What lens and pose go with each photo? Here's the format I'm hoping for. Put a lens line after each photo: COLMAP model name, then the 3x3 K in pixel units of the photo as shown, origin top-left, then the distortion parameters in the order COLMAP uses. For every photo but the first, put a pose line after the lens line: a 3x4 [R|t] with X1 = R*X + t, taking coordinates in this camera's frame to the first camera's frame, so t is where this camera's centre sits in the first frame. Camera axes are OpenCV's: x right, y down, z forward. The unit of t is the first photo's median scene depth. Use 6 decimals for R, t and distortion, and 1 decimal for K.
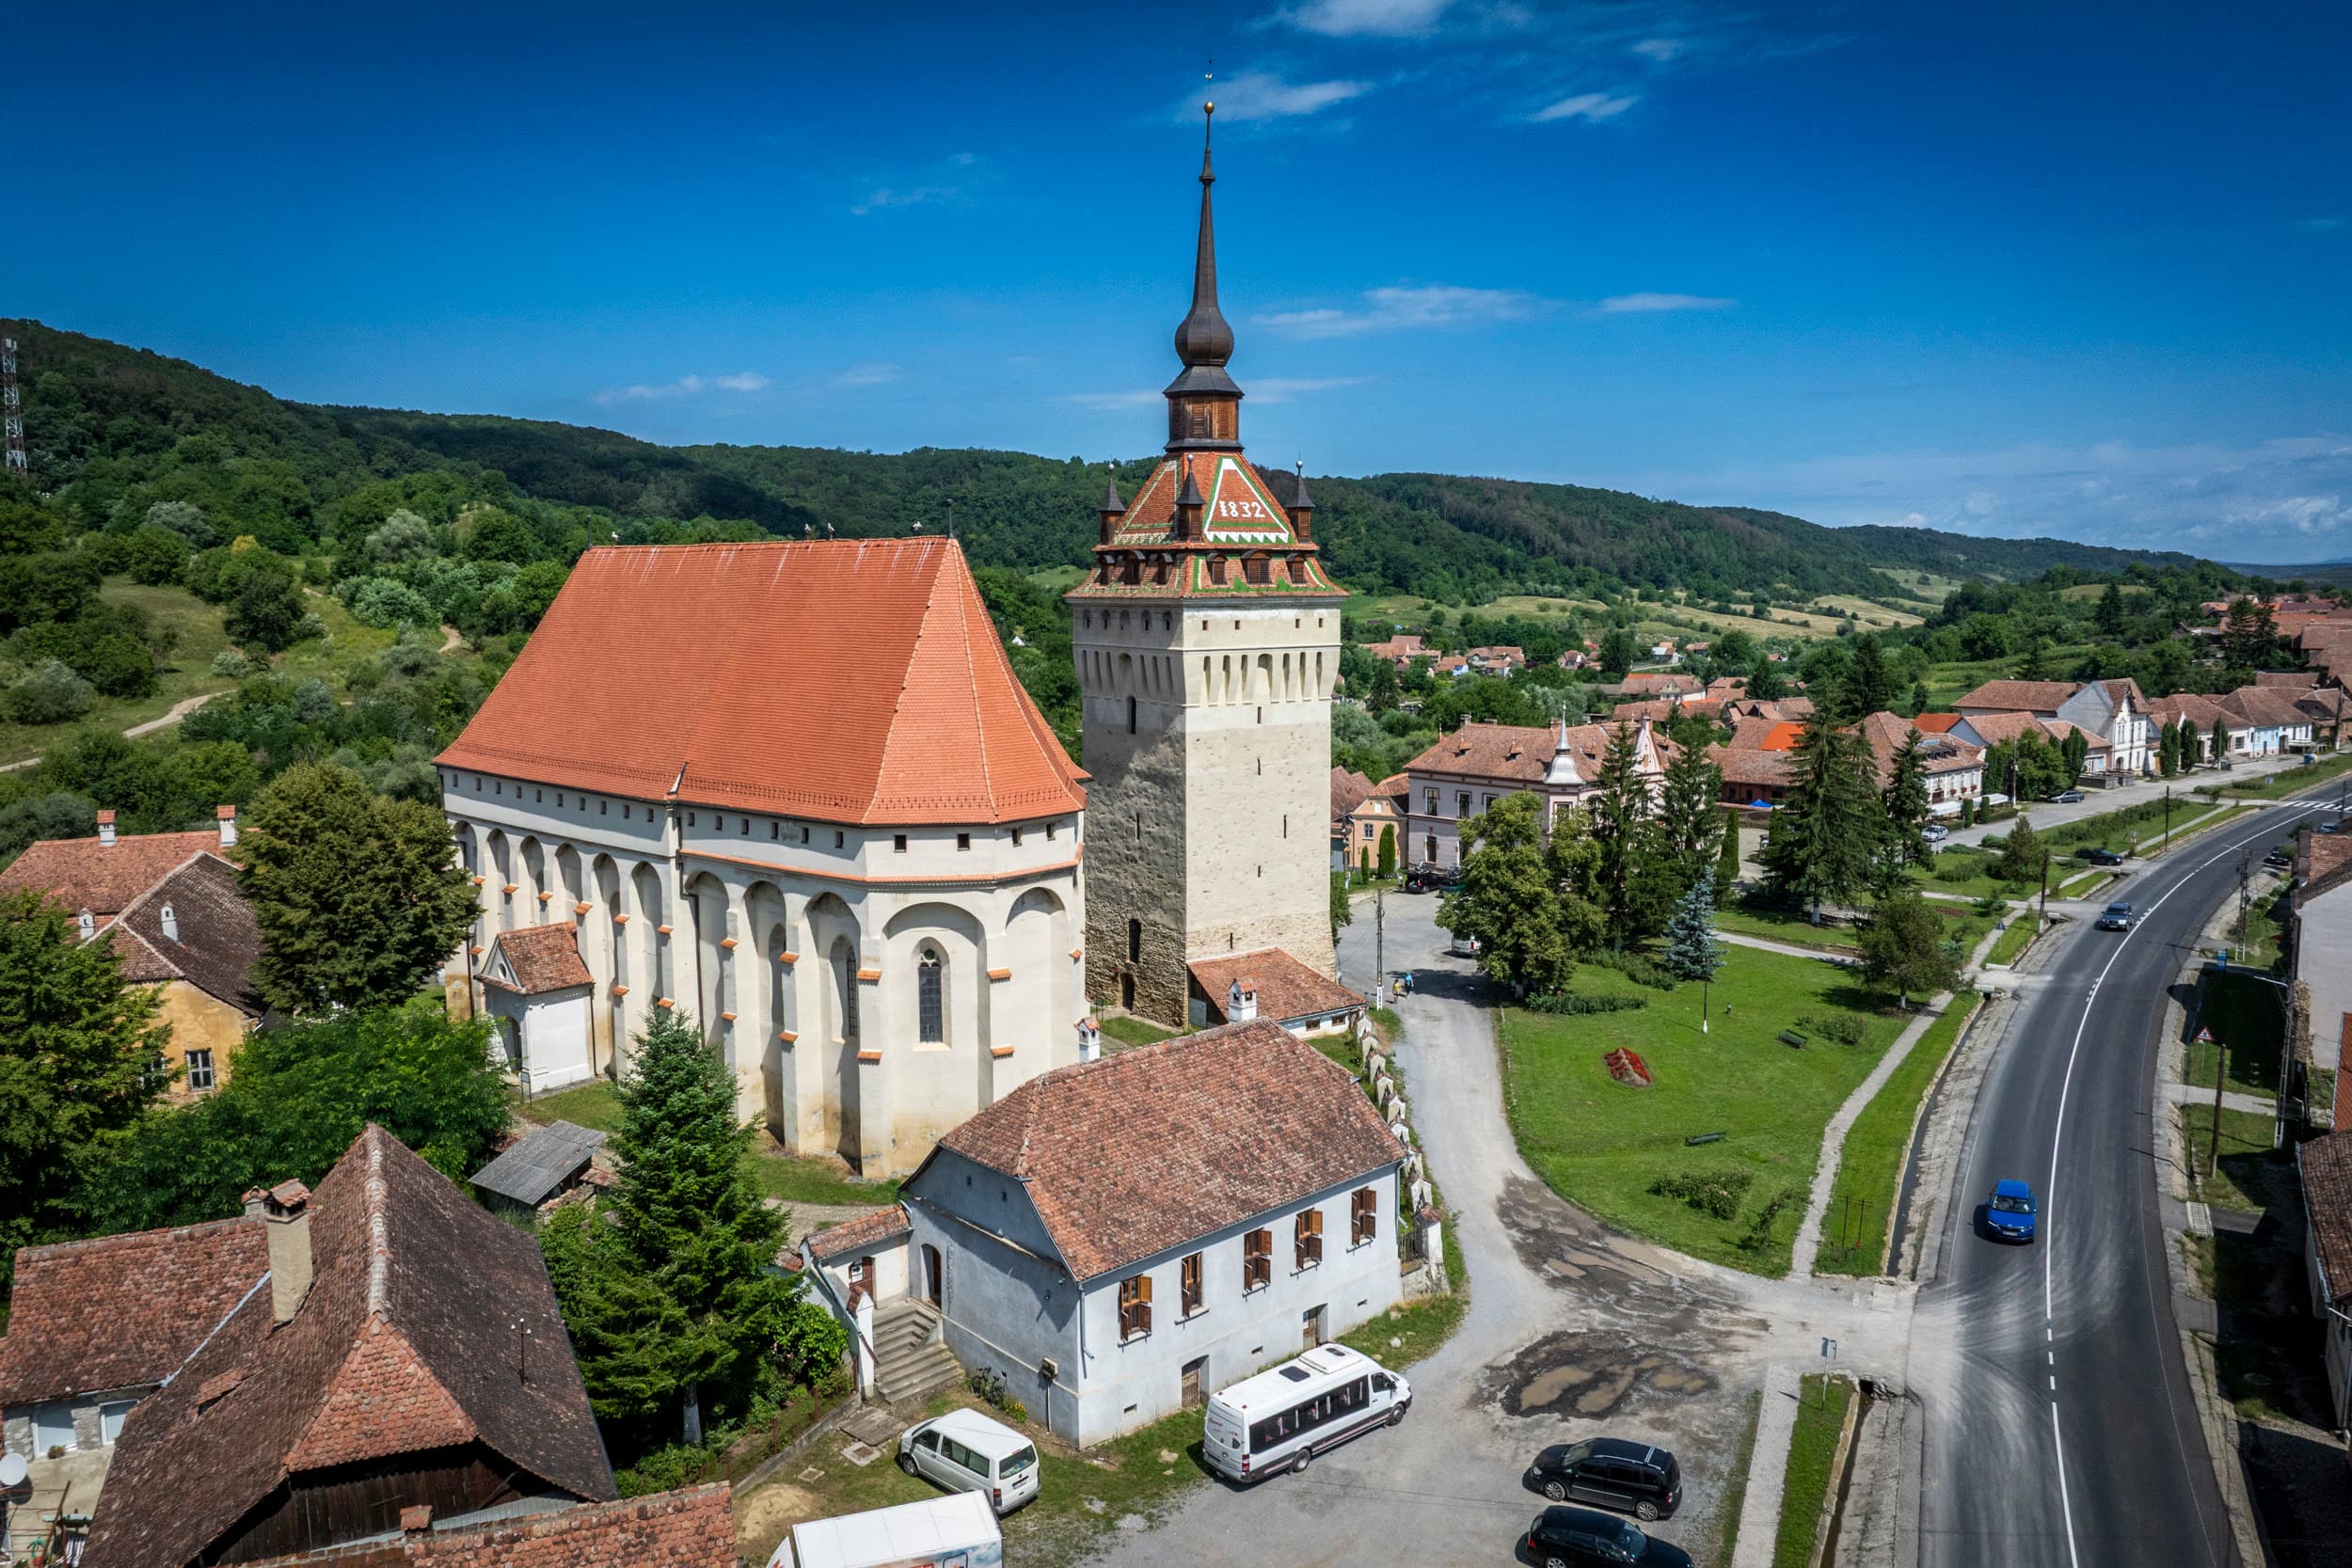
lens RADIAL K [[1623.8, 0, 1176.0], [0, 1623.8, 784.0], [0, 0, 1]] dist [-0.039931, 0.000154]
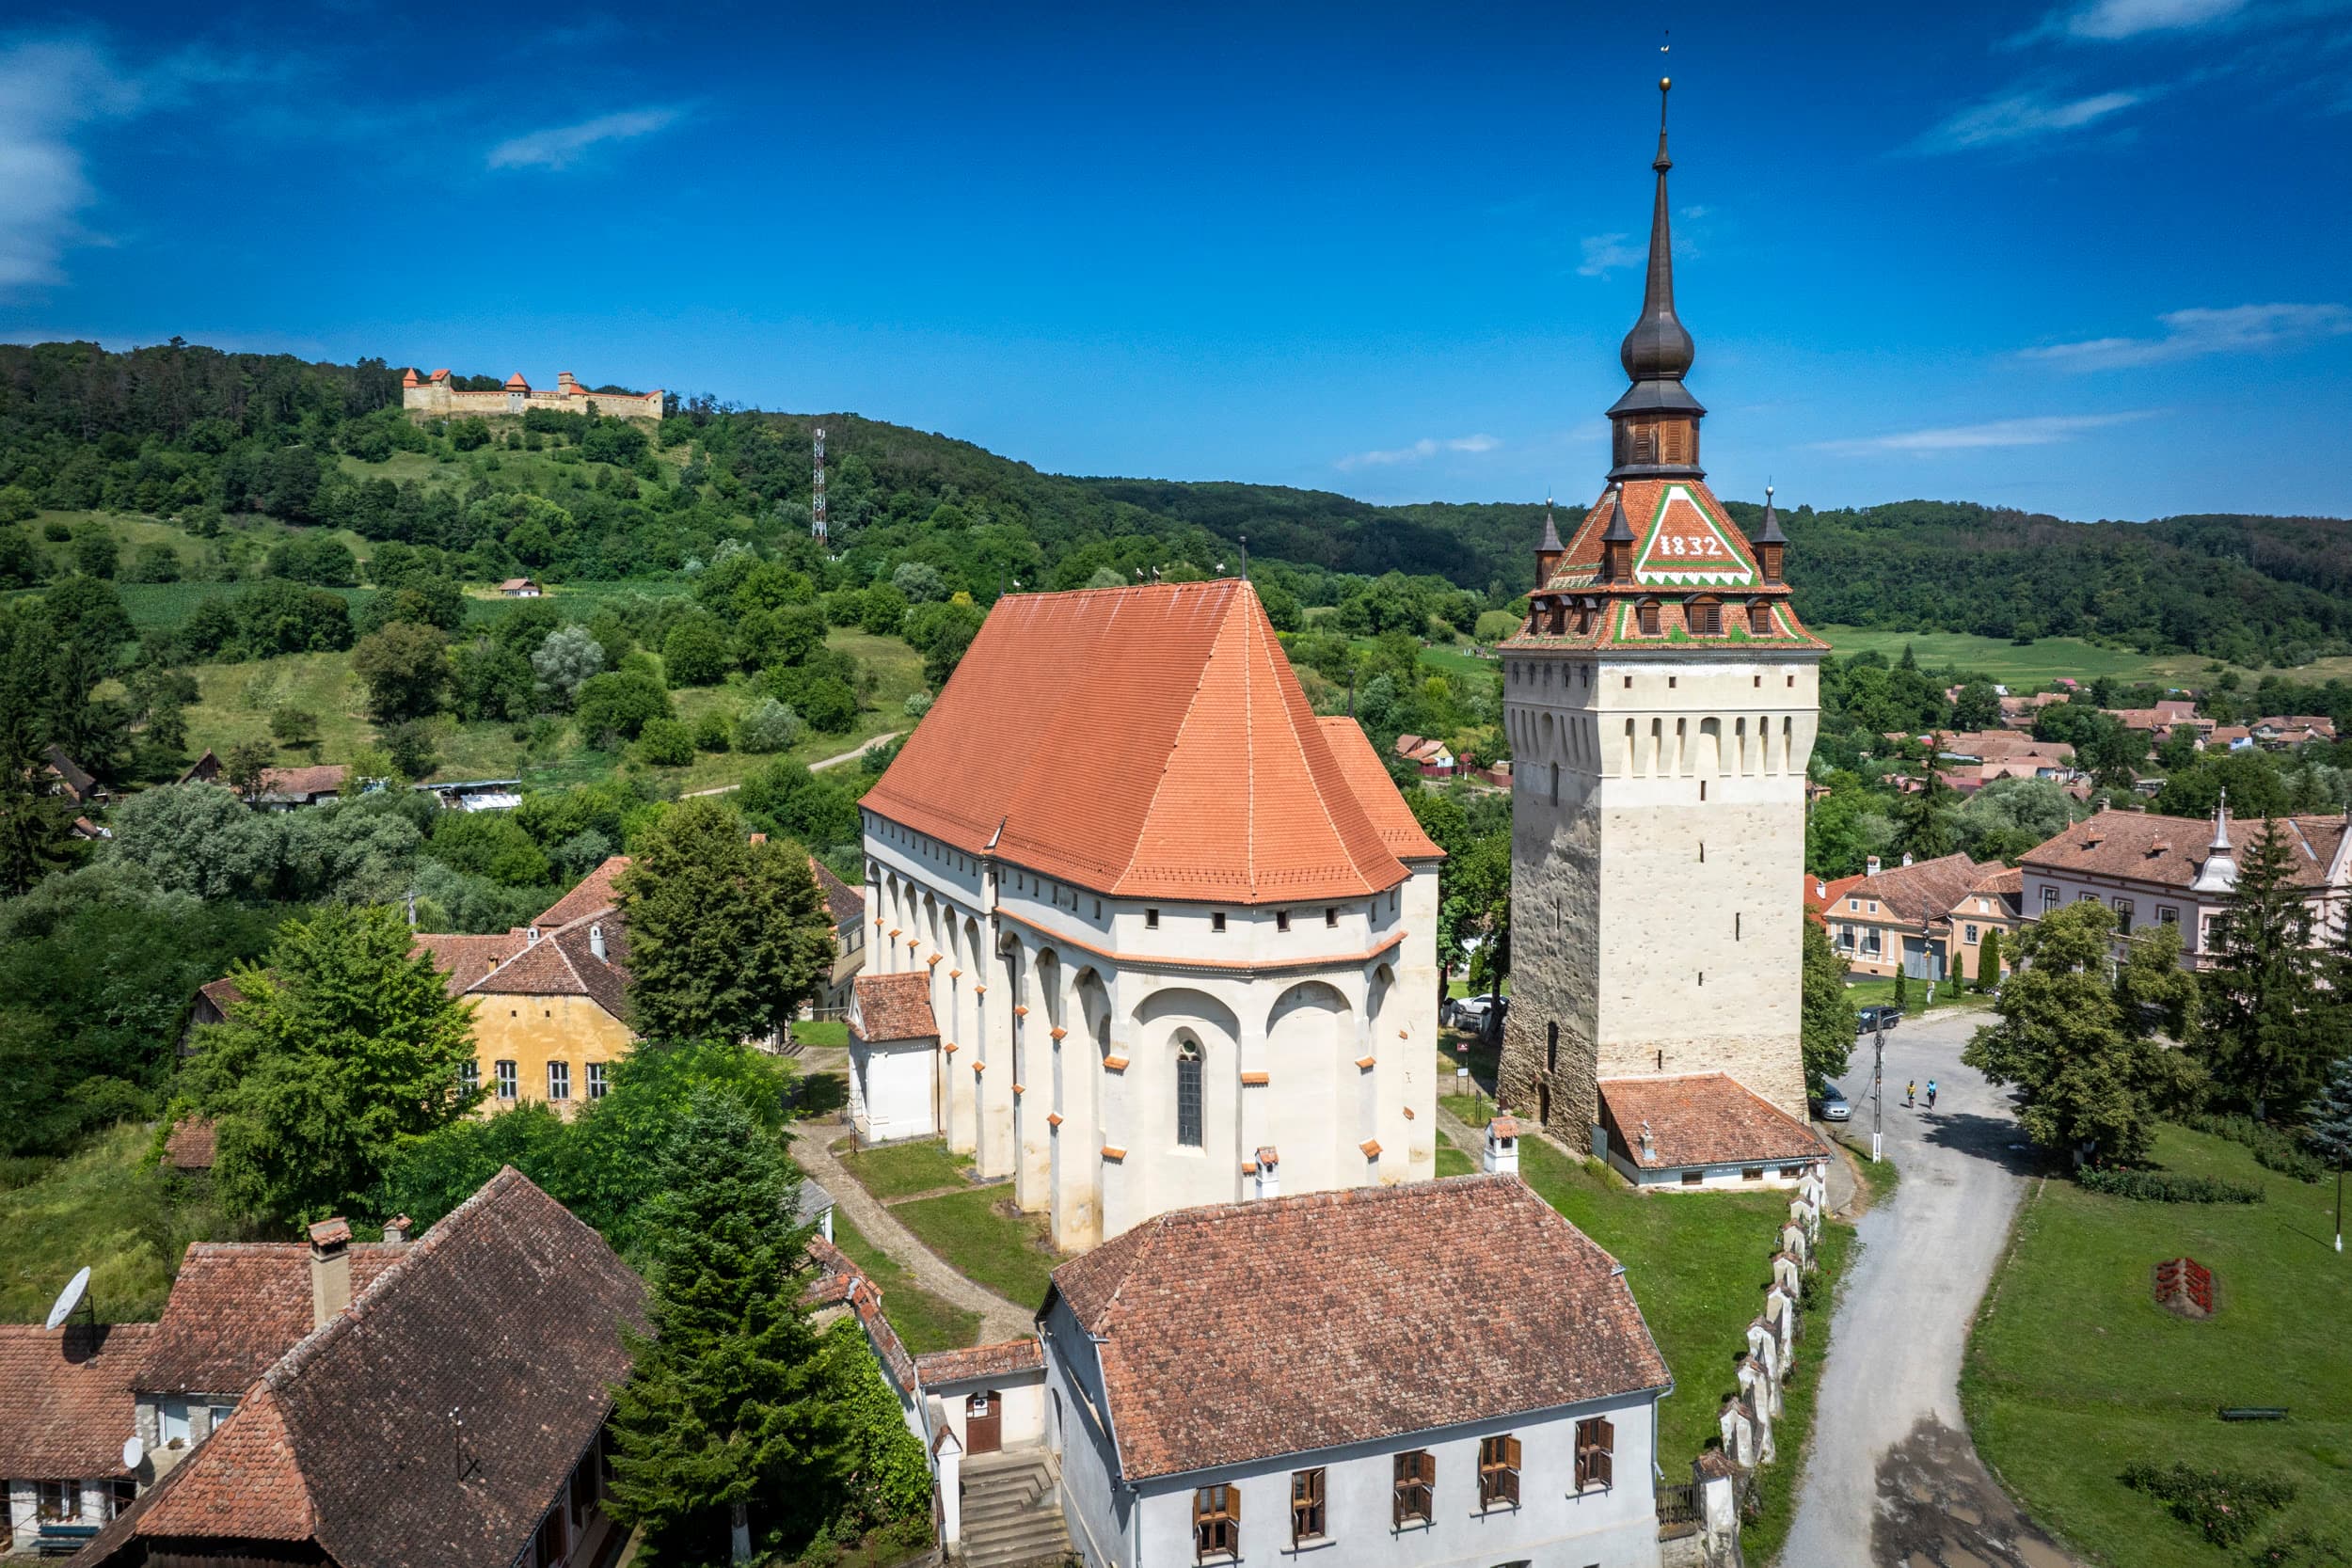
lens RADIAL K [[1633.2, 0, 1180.8], [0, 1633.2, 744.0], [0, 0, 1]] dist [-0.043246, 0.001827]
pose [[0.910054, 0.028346, -0.413519, 0.154735], [-0.052473, 0.997511, -0.047103, -0.013117], [0.411154, 0.064565, 0.909276, 0.132234]]
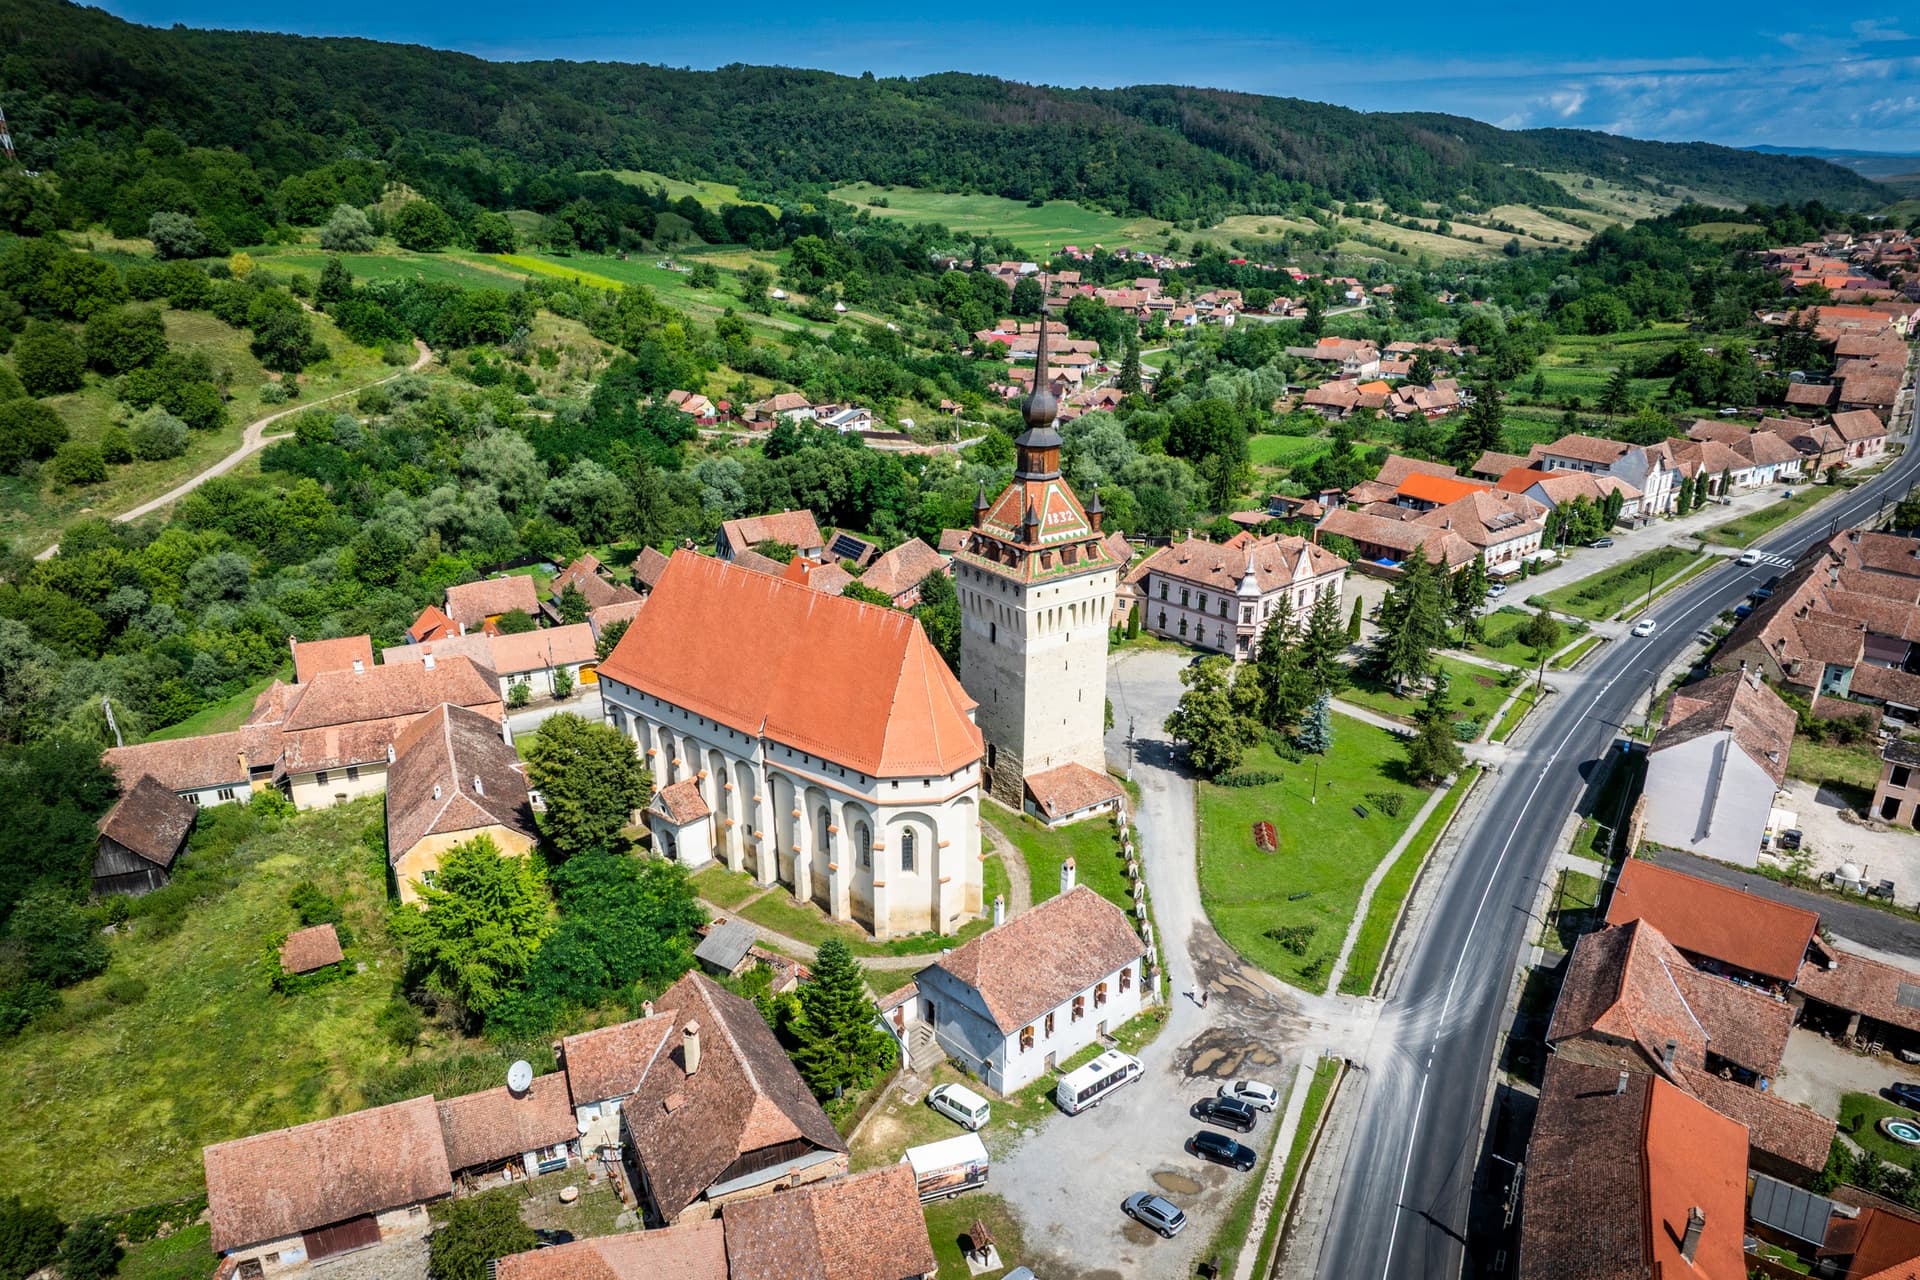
lens RADIAL K [[1296.6, 0, 961.8], [0, 1296.6, 722.3], [0, 0, 1]] dist [-0.038113, -0.004140]
pose [[0.999952, 0.003461, 0.009112, -0.074915], [-0.005806, 0.962389, 0.271614, -0.335622], [-0.007830, -0.271654, 0.962363, -0.355970]]
